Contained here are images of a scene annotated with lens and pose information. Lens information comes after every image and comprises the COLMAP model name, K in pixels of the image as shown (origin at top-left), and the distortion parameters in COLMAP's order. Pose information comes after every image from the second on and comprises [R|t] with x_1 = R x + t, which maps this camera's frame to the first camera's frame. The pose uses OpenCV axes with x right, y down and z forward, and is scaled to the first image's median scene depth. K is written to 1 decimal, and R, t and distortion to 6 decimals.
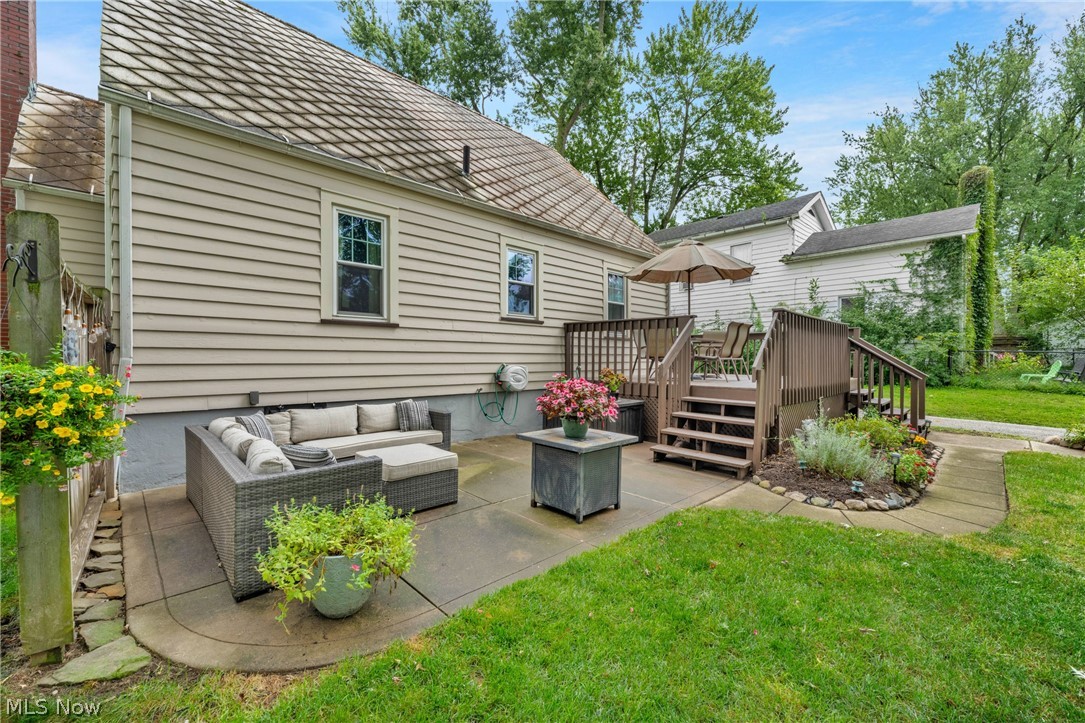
lens RADIAL K [[446.0, 0, 539.7], [0, 446.0, 361.3], [0, 0, 1]] dist [-0.003414, 0.000838]
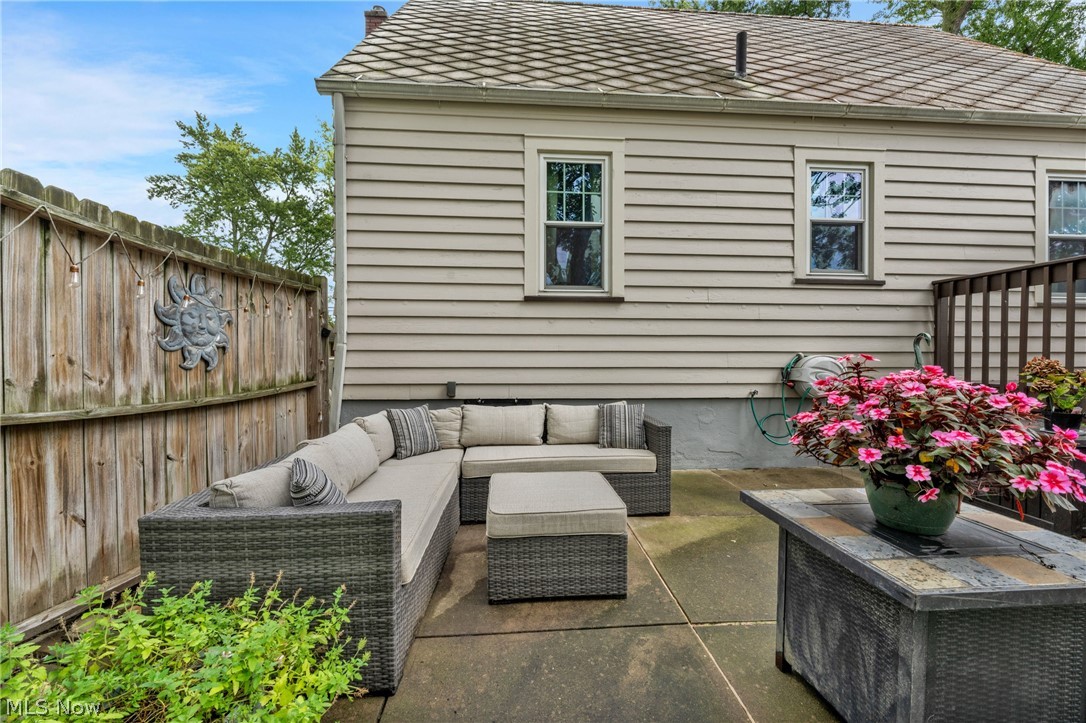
lens RADIAL K [[446.4, 0, 550.1], [0, 446.4, 366.2], [0, 0, 1]] dist [-0.003414, 0.000838]
pose [[0.771898, 0.007032, -0.635707, 0.057182], [-0.002624, 0.999966, 0.007875, 0.023892], [0.635741, -0.004411, 0.771890, 0.363330]]
